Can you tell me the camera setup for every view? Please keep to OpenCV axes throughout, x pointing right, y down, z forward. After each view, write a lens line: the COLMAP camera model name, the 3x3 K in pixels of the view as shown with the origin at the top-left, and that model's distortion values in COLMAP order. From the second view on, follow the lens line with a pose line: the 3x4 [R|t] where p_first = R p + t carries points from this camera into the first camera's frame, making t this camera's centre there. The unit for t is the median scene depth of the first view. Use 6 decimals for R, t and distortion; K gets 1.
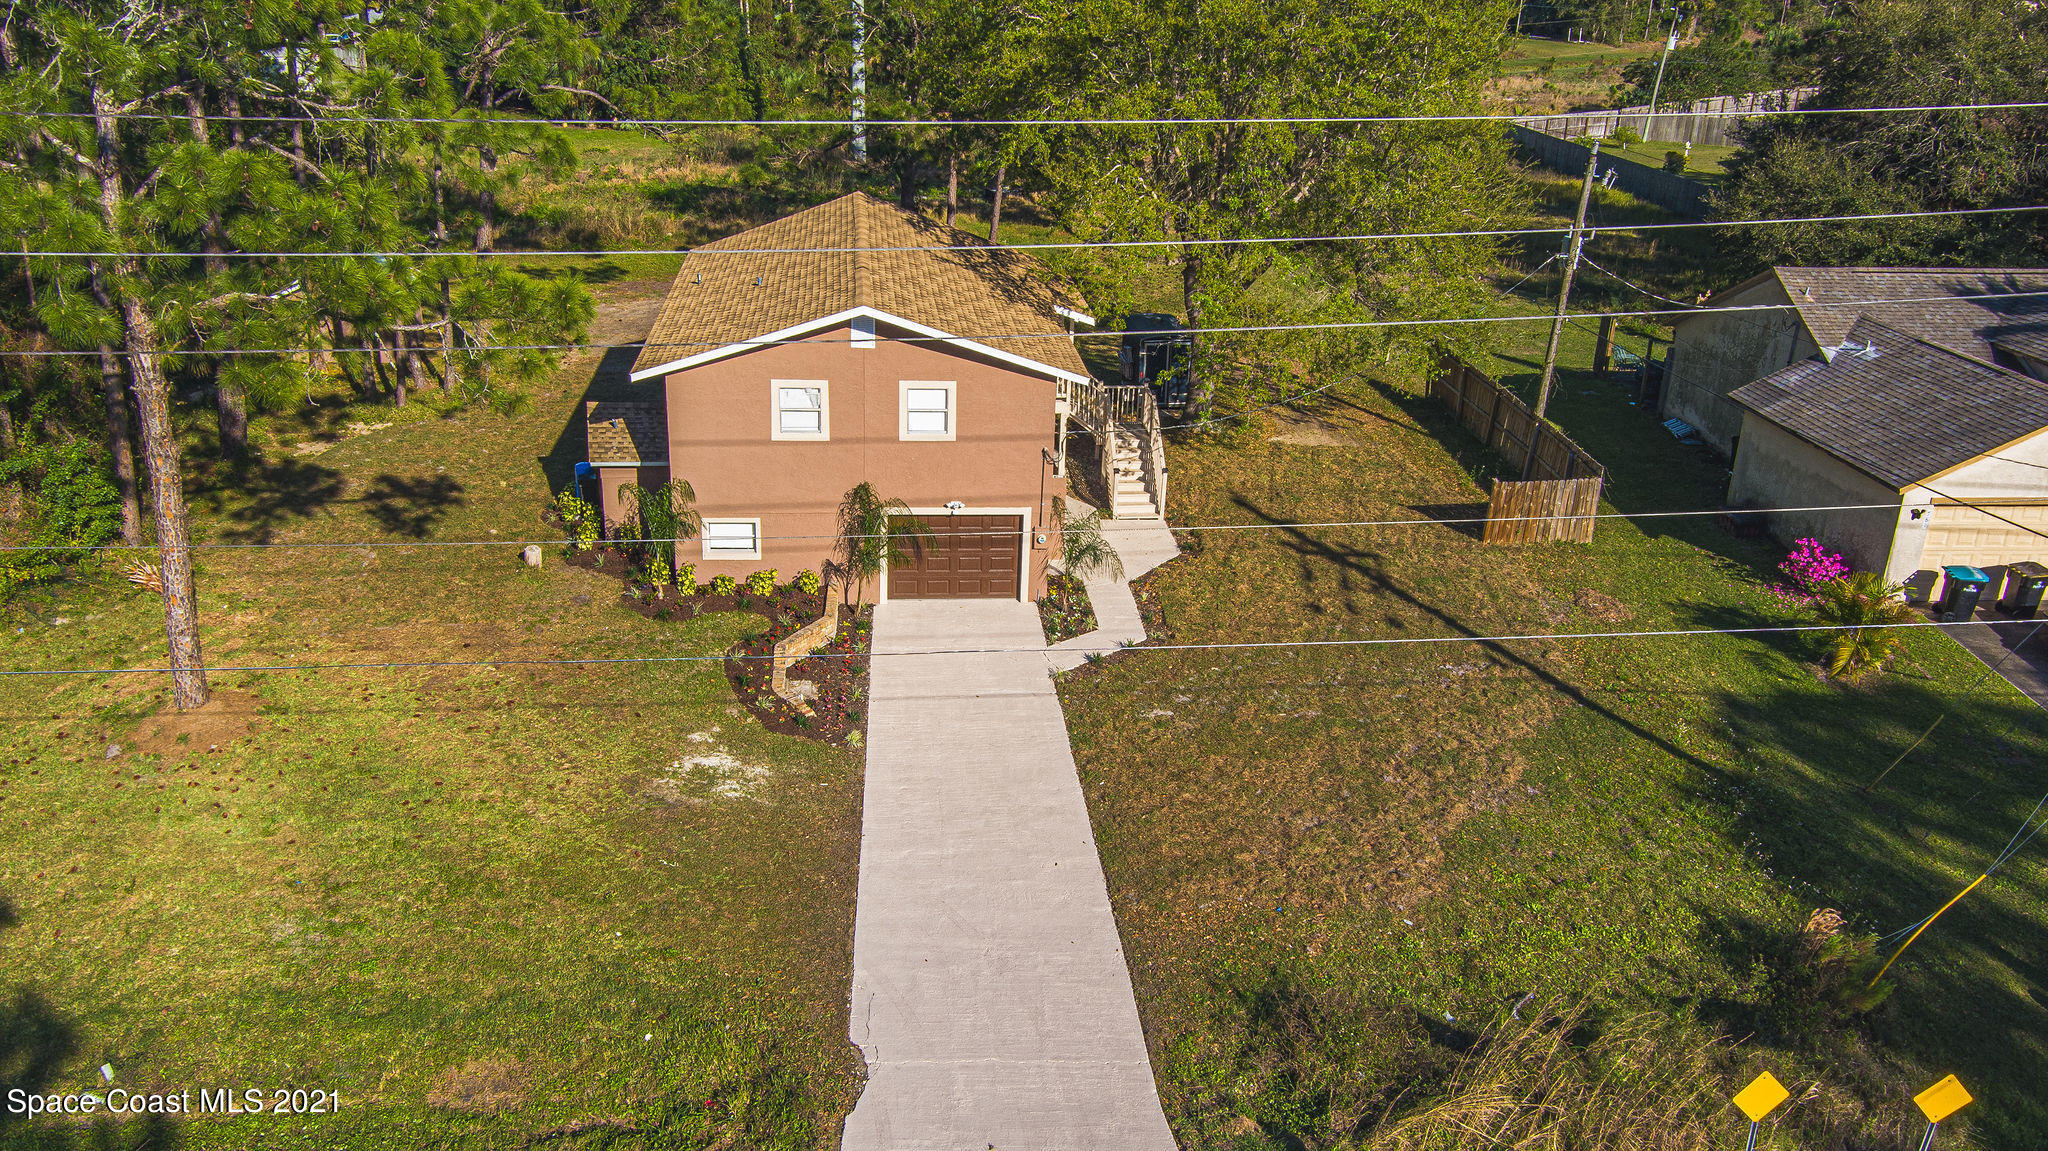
lens RADIAL K [[1641.3, 0, 1024.0], [0, 1641.3, 575.5], [0, 0, 1]] dist [0.029659, 0.015157]
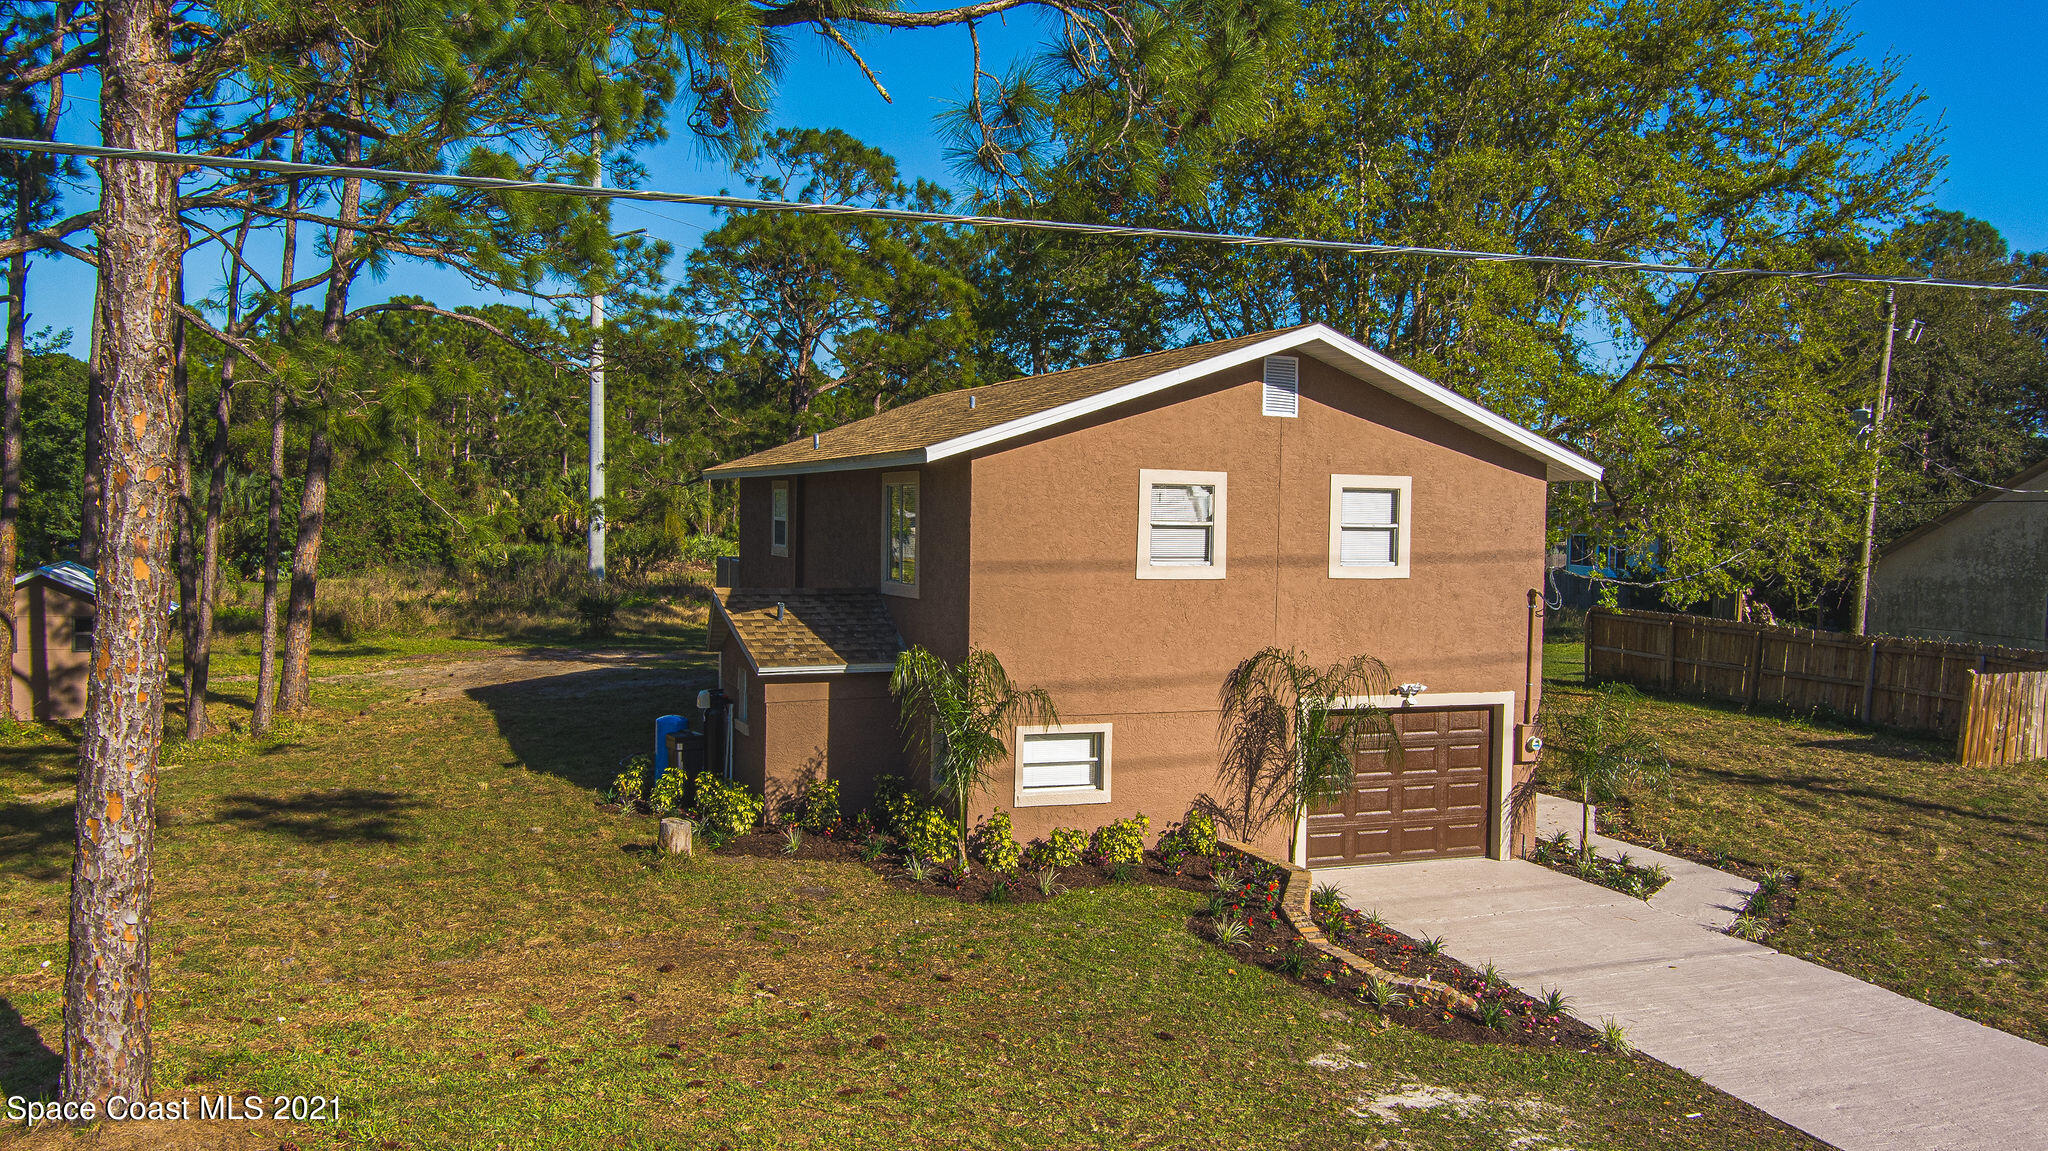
lens RADIAL K [[1641.3, 0, 1024.0], [0, 1641.3, 575.5], [0, 0, 1]] dist [0.029659, 0.015157]
pose [[0.961096, -0.027164, 0.274875, -0.346818], [0.115464, 0.943543, -0.310475, 0.089163], [-0.250922, 0.330135, 0.909972, 0.487758]]
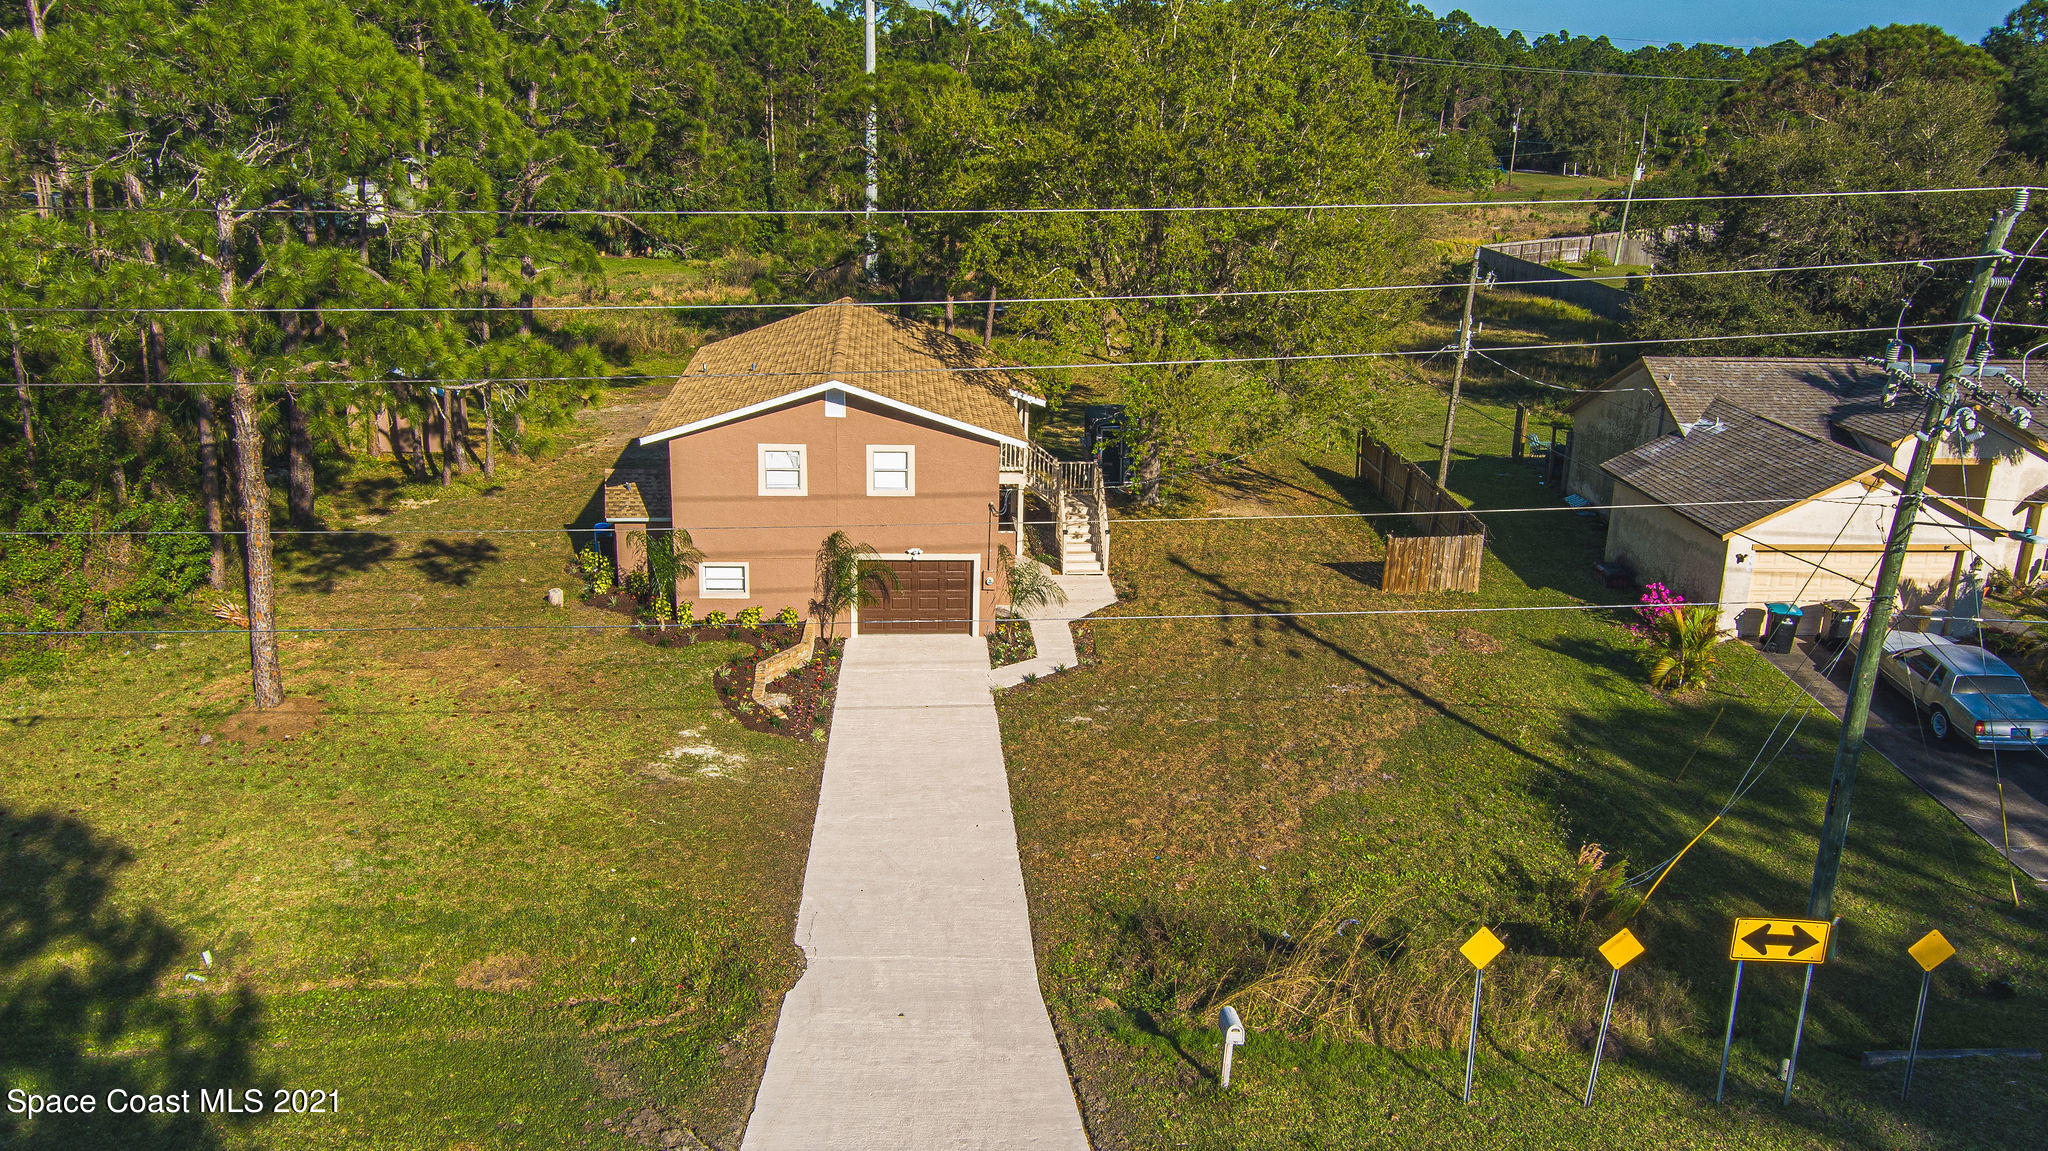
lens RADIAL K [[1641.3, 0, 1024.0], [0, 1641.3, 575.5], [0, 0, 1]] dist [0.029659, 0.015157]
pose [[0.999792, -0.001453, -0.020339, 0.060926], [-0.000144, 0.996930, -0.078293, 0.067165], [0.020391, 0.078279, 0.996723, -0.167874]]
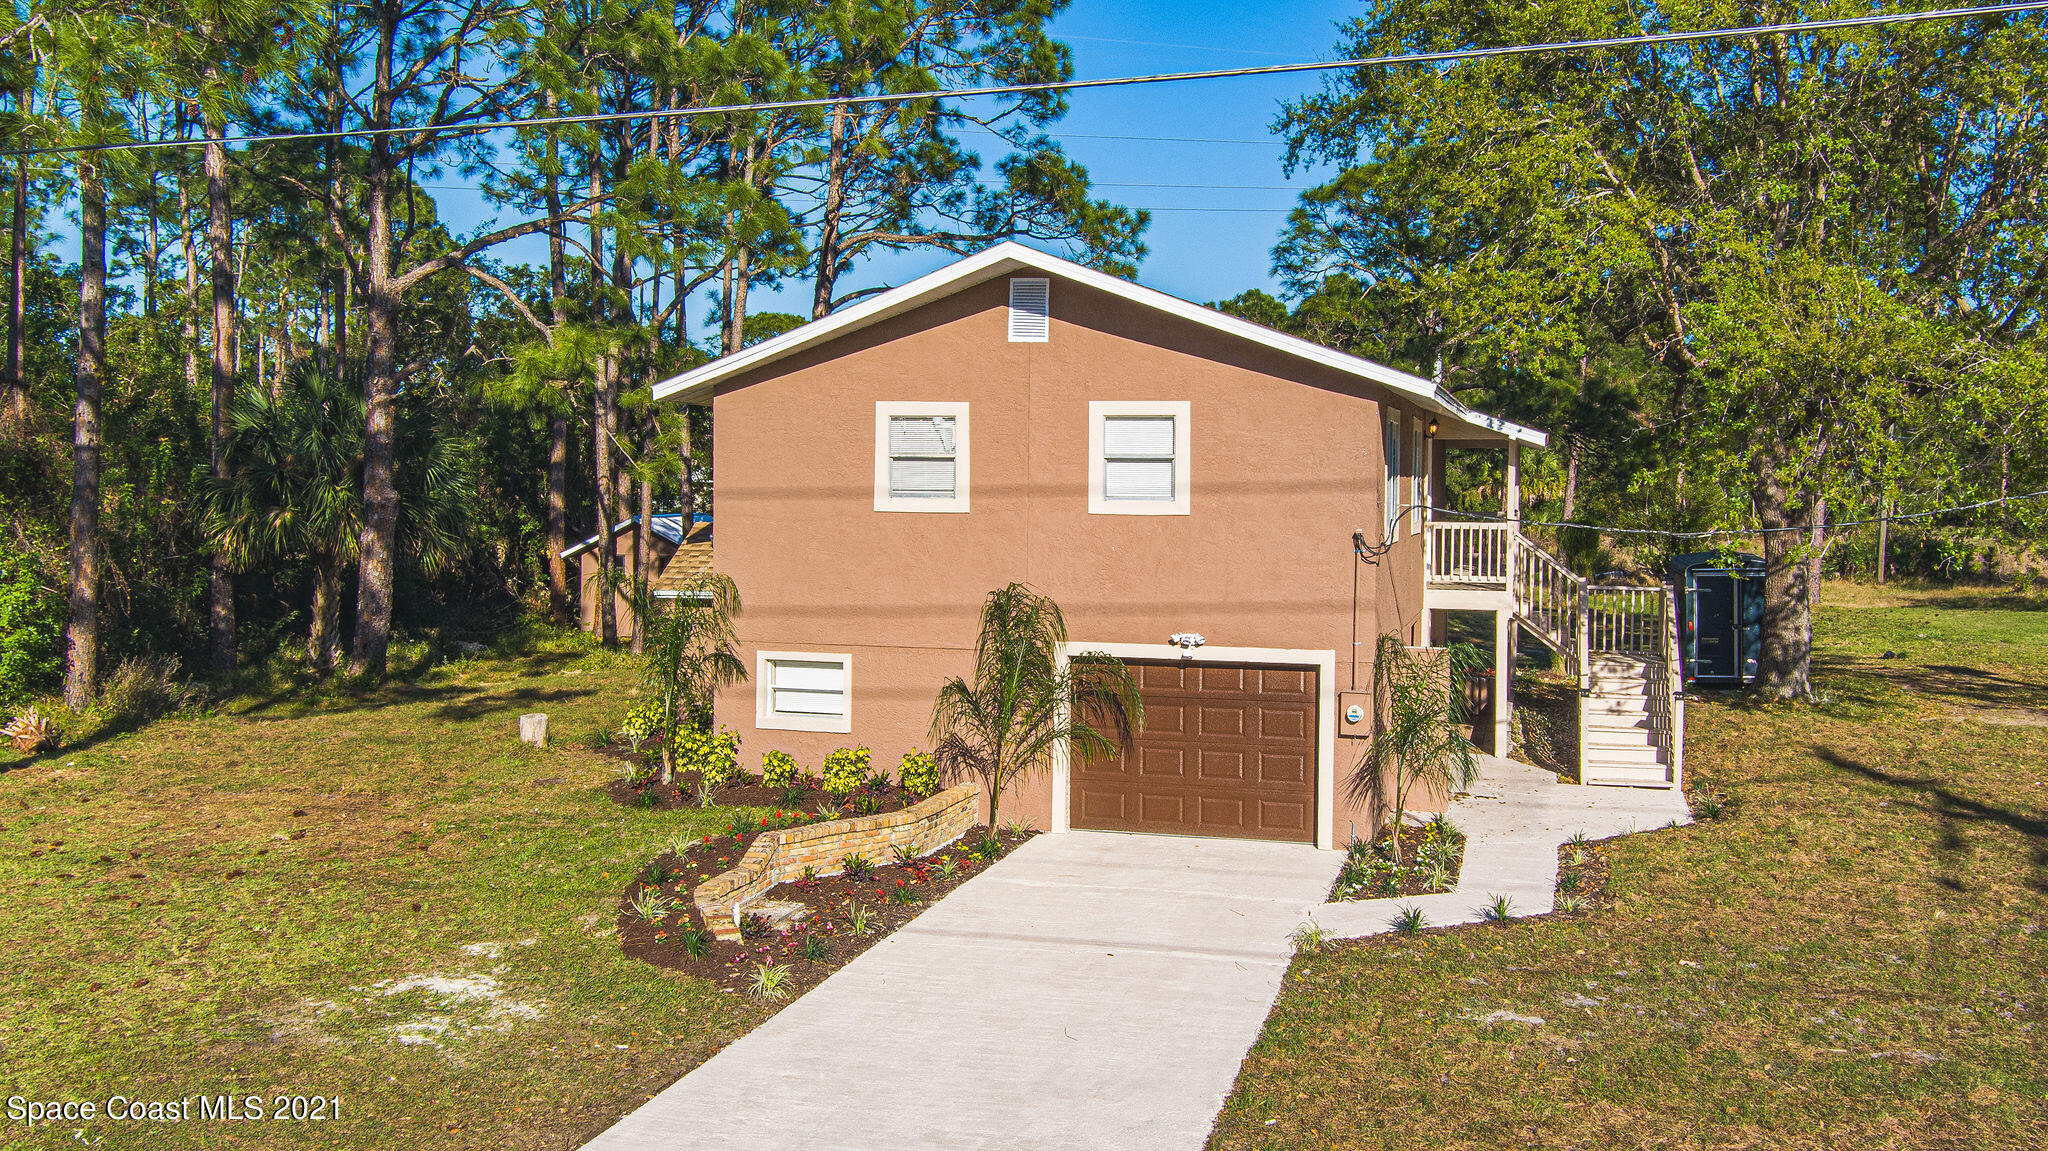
lens RADIAL K [[1751.3, 0, 1082.2], [0, 1751.3, 481.0], [0, 0, 1]] dist [0.023322, 0.001804]
pose [[0.935419, -0.024115, -0.352718, 0.129353], [-0.109470, 0.928883, -0.353826, 0.115739], [0.336166, 0.369587, 0.866255, 0.489663]]
